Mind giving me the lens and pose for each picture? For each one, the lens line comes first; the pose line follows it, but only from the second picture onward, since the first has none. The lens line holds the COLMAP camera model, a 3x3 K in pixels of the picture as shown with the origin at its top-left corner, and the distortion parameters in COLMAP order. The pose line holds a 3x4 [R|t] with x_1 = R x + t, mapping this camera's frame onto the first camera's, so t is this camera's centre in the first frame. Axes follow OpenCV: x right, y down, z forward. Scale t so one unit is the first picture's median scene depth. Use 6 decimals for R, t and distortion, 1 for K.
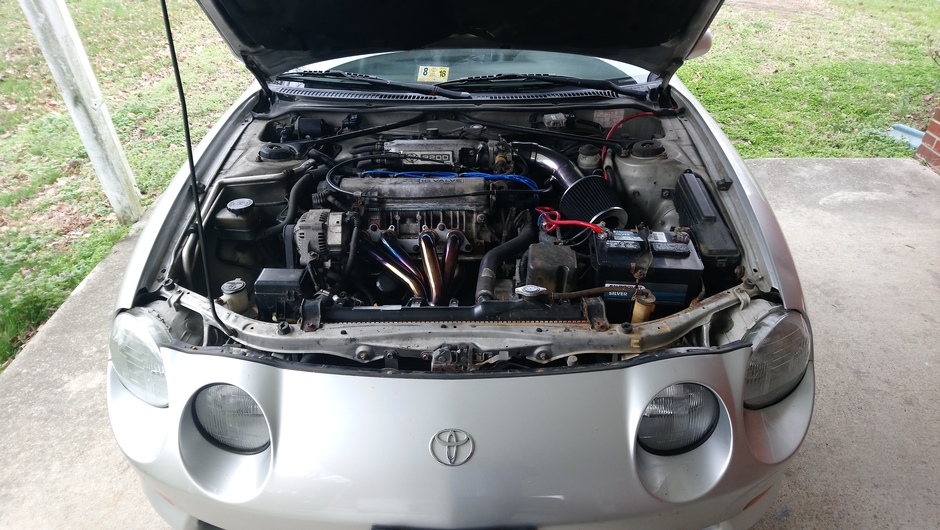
lens RADIAL K [[608.1, 0, 470.0], [0, 608.1, 265.0], [0, 0, 1]] dist [0.002997, -0.058051]
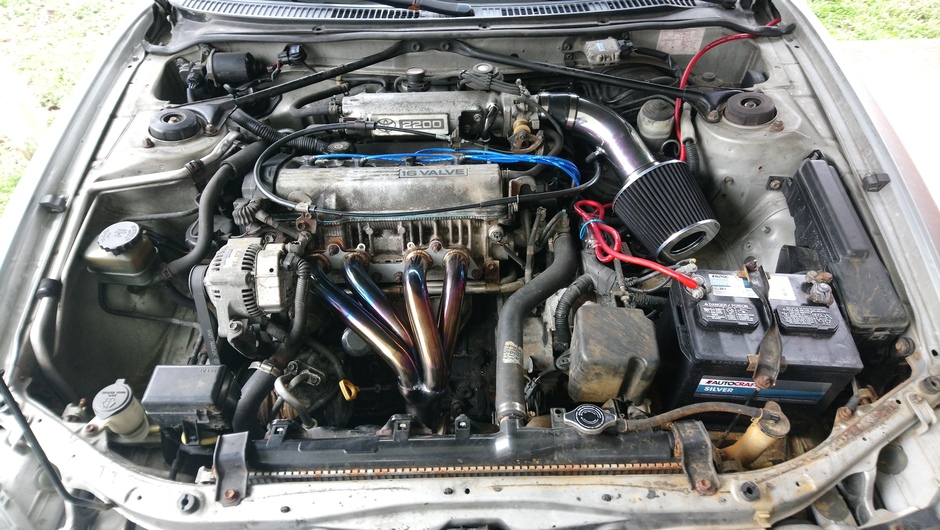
lens RADIAL K [[608.1, 0, 470.0], [0, 608.1, 265.0], [0, 0, 1]] dist [0.002997, -0.058051]
pose [[0.999600, -0.026824, 0.008963, -0.016054], [0.023727, 0.967855, 0.250389, -0.205157], [-0.015391, -0.250076, 0.968104, 0.349456]]
